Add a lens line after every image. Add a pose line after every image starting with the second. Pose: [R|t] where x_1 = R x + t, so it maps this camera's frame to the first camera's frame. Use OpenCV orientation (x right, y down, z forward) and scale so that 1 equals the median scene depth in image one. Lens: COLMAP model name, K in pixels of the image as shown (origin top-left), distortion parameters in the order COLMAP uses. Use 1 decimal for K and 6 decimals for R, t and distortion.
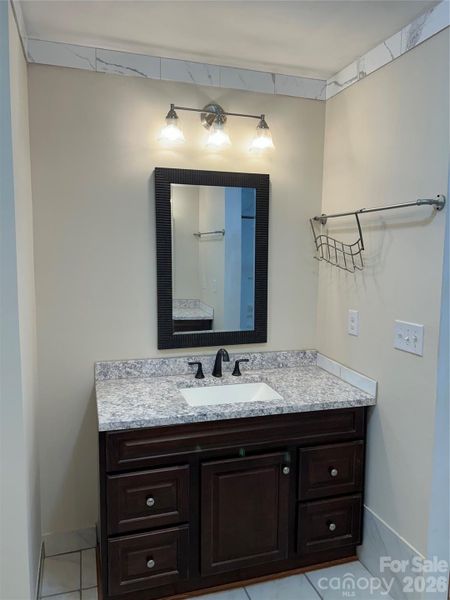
lens RADIAL K [[453.1, 0, 224.1], [0, 453.1, 299.3], [0, 0, 1]] dist [0.009437, -0.021037]
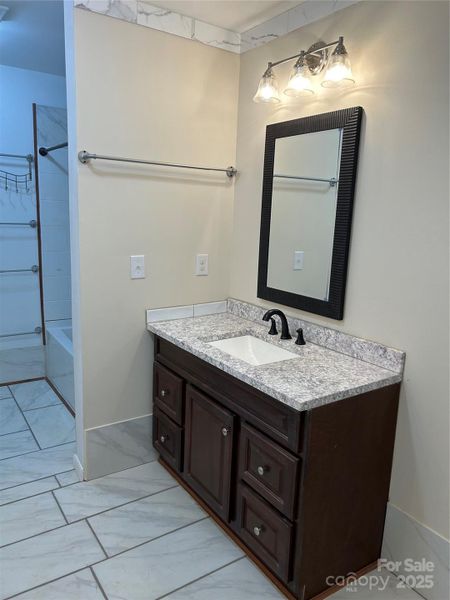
lens RADIAL K [[453.1, 0, 224.7], [0, 453.1, 299.5], [0, 0, 1]] dist [0.009437, -0.021037]
pose [[0.370548, 0.195750, -0.907952, 0.821368], [-0.167274, 0.975620, 0.142072, -0.026748], [0.913627, 0.099232, 0.394258, 0.515352]]
